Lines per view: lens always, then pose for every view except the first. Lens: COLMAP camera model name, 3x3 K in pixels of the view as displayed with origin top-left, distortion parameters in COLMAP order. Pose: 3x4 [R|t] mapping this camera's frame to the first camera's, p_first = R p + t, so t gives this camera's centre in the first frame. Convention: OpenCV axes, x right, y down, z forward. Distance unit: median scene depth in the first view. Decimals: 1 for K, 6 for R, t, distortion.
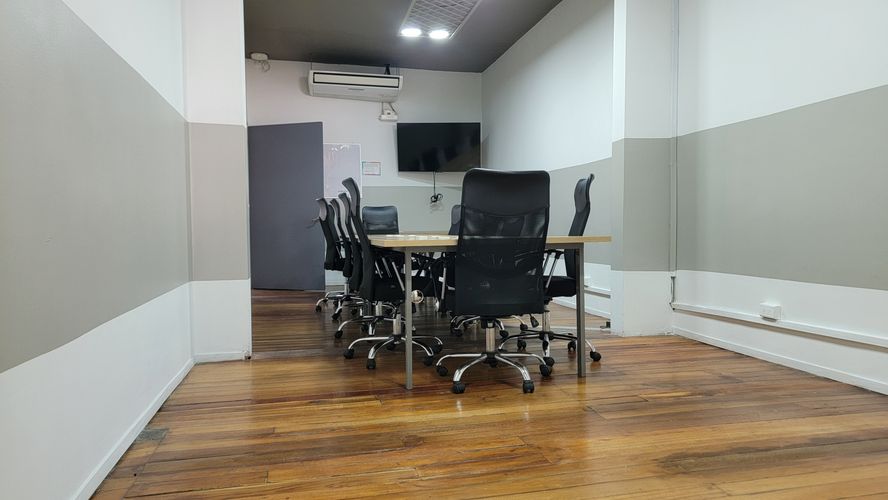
lens RADIAL K [[613.4, 0, 444.0], [0, 613.4, 250.0], [0, 0, 1]] dist [0.091125, -0.076793]
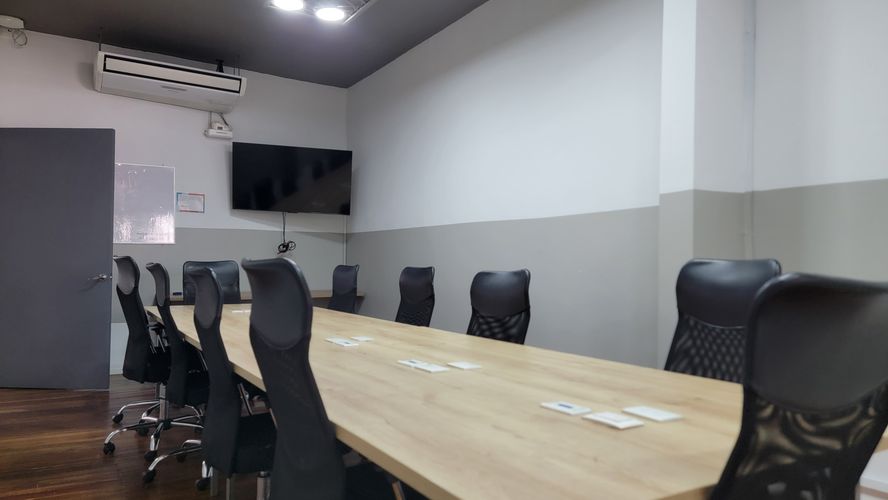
lens RADIAL K [[613.4, 0, 444.0], [0, 613.4, 250.0], [0, 0, 1]] dist [0.091125, -0.076793]
pose [[0.947232, 0.025161, 0.319561, -0.074997], [-0.006723, 0.998255, -0.058669, -0.042034], [-0.320480, 0.053425, 0.945748, 0.257375]]
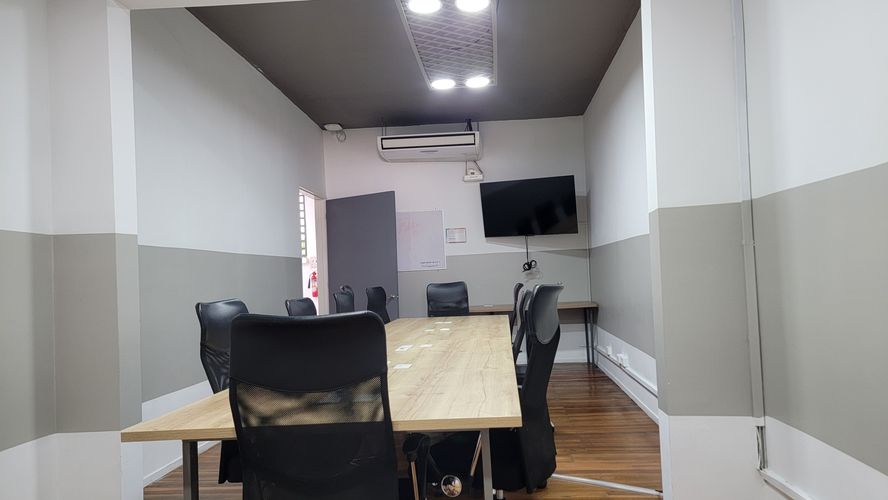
lens RADIAL K [[605.6, 0, 455.7], [0, 605.6, 261.1], [0, 0, 1]] dist [0.085237, -0.000331]
pose [[0.957158, -0.041927, -0.286514, 0.141638], [0.027061, 0.998084, -0.055650, -0.049977], [0.288298, 0.045512, 0.956459, 0.171603]]
